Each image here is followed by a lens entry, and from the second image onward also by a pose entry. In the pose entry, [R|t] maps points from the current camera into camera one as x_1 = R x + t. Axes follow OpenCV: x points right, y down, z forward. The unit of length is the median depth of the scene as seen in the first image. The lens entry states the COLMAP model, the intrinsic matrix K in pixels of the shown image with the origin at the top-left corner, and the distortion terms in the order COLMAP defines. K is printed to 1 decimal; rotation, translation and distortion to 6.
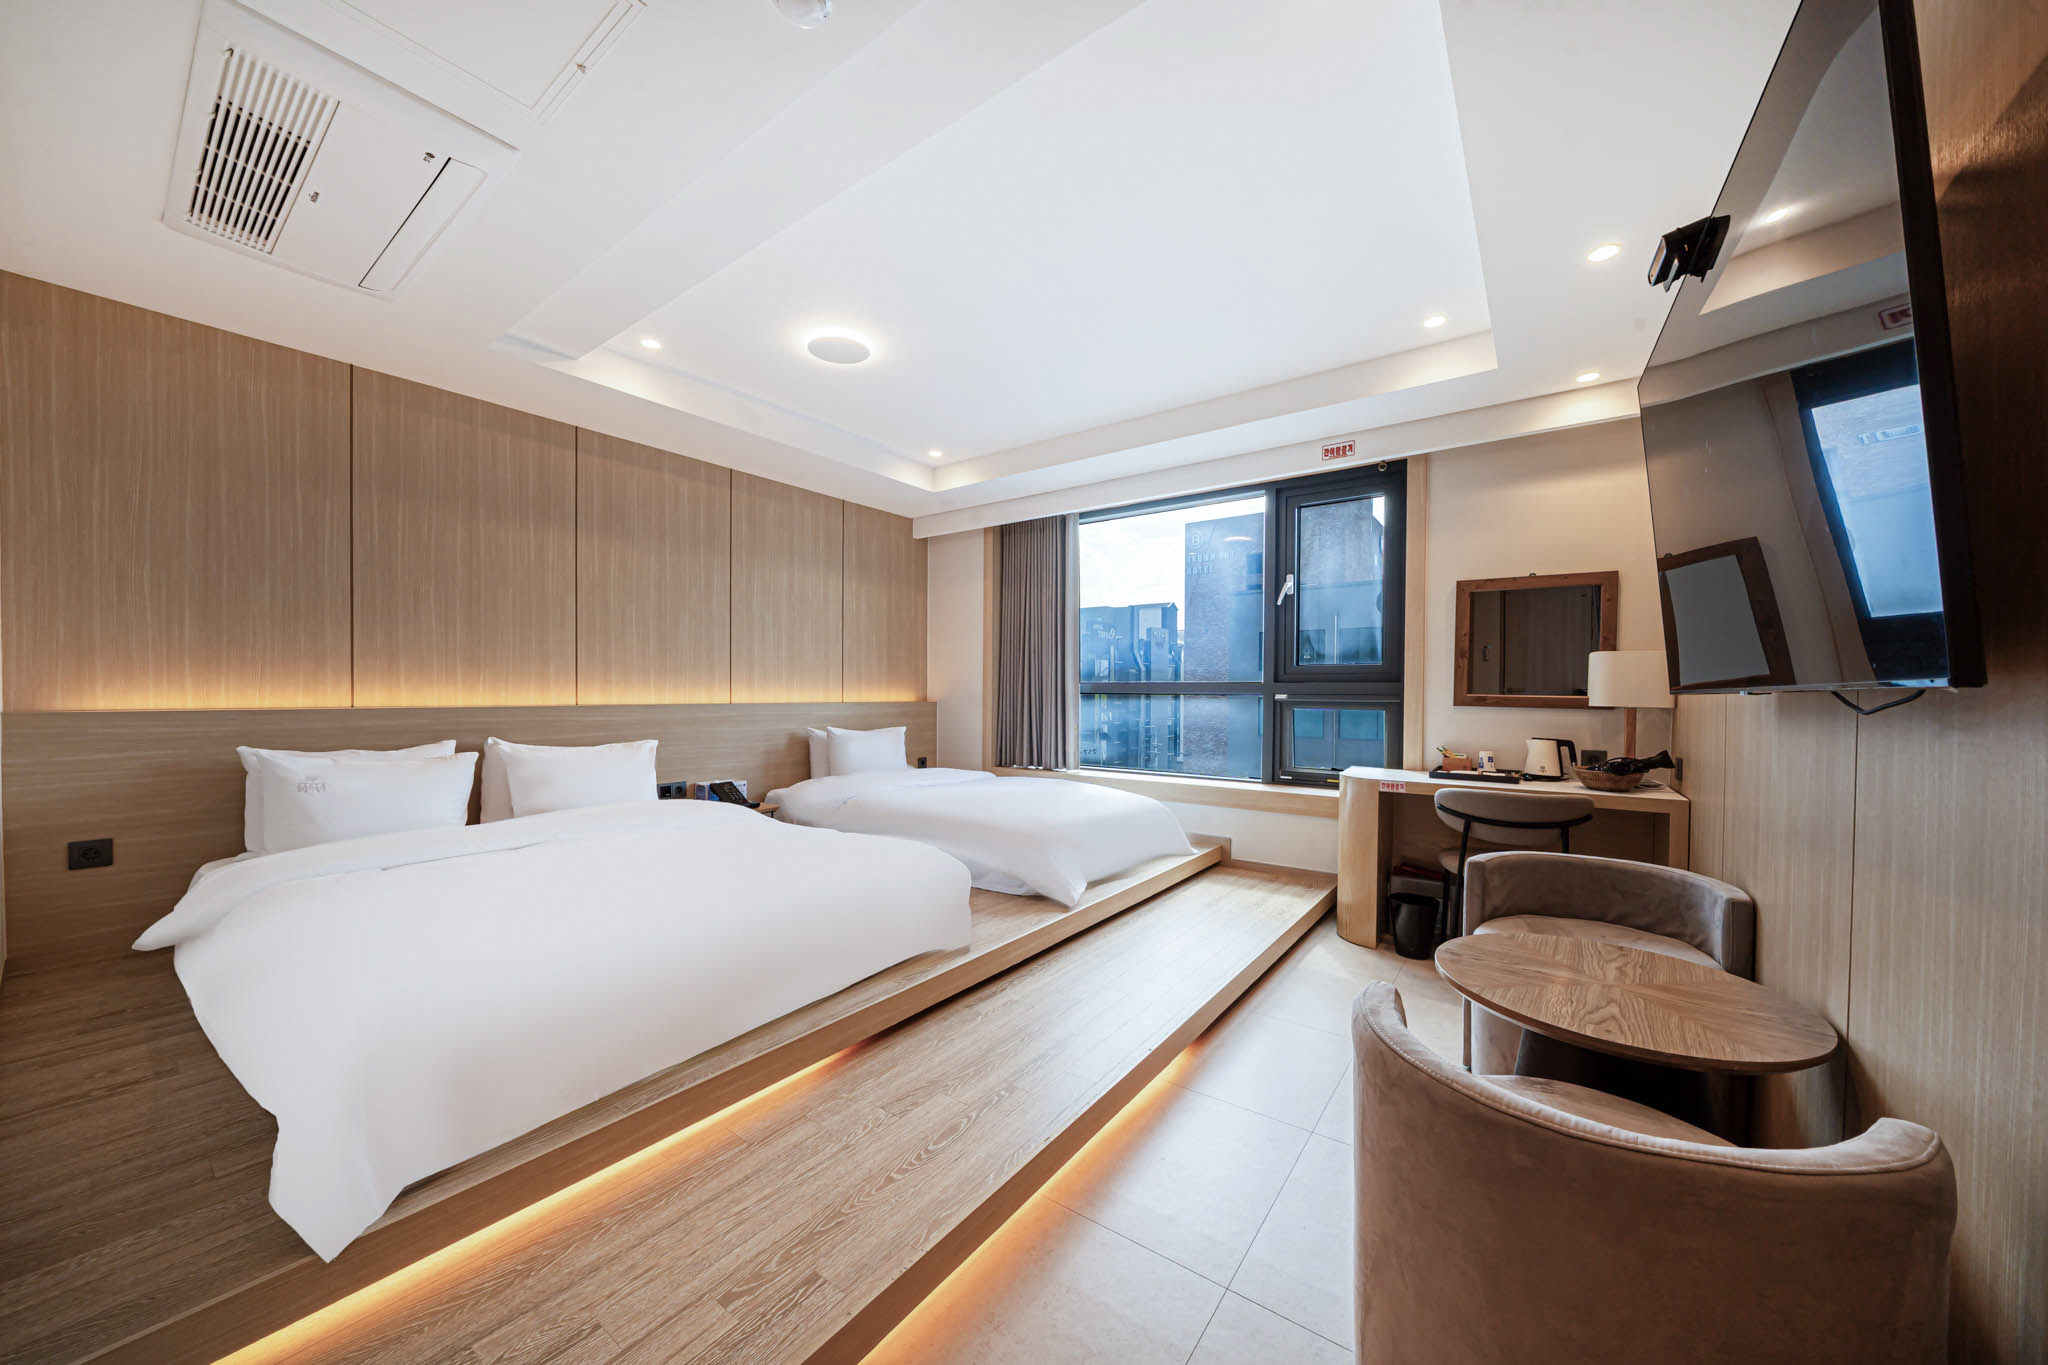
lens RADIAL K [[719.8, 0, 1016.7], [0, 719.8, 691.2], [0, 0, 1]] dist [-0.000714, -0.000047]
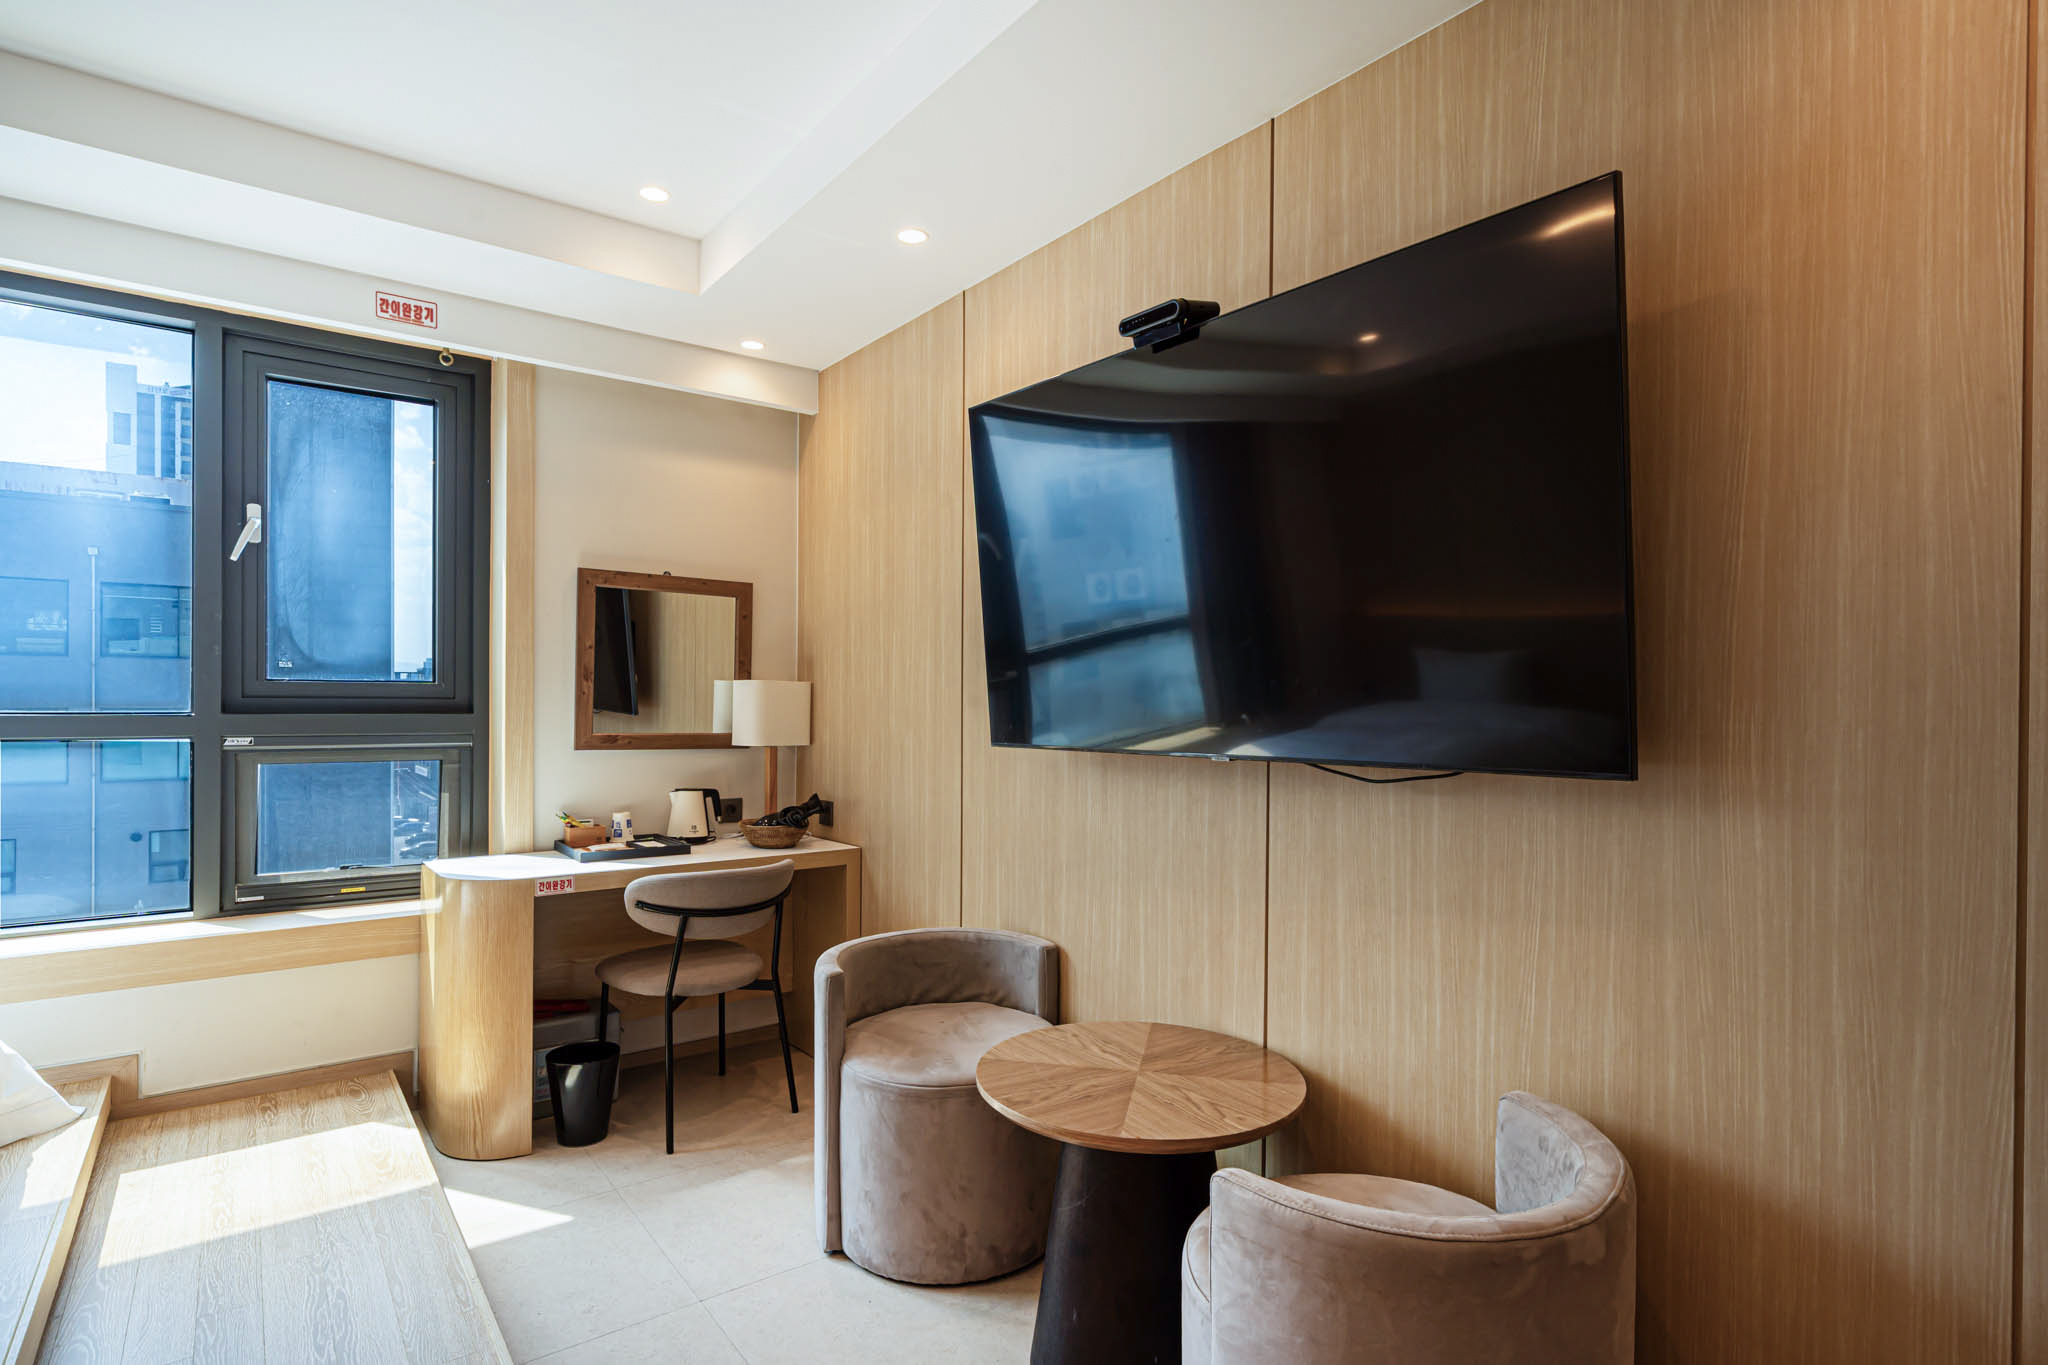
lens RADIAL K [[1035.2, 0, 1018.3], [0, 1035.2, 704.7], [0, 0, 1]] dist [0.001128, 0.000854]
pose [[0.288327, -0.008986, 0.957490, -0.230895], [-0.005052, 0.999928, 0.010906, -0.039058], [-0.957519, -0.007982, 0.288261, 0.340749]]
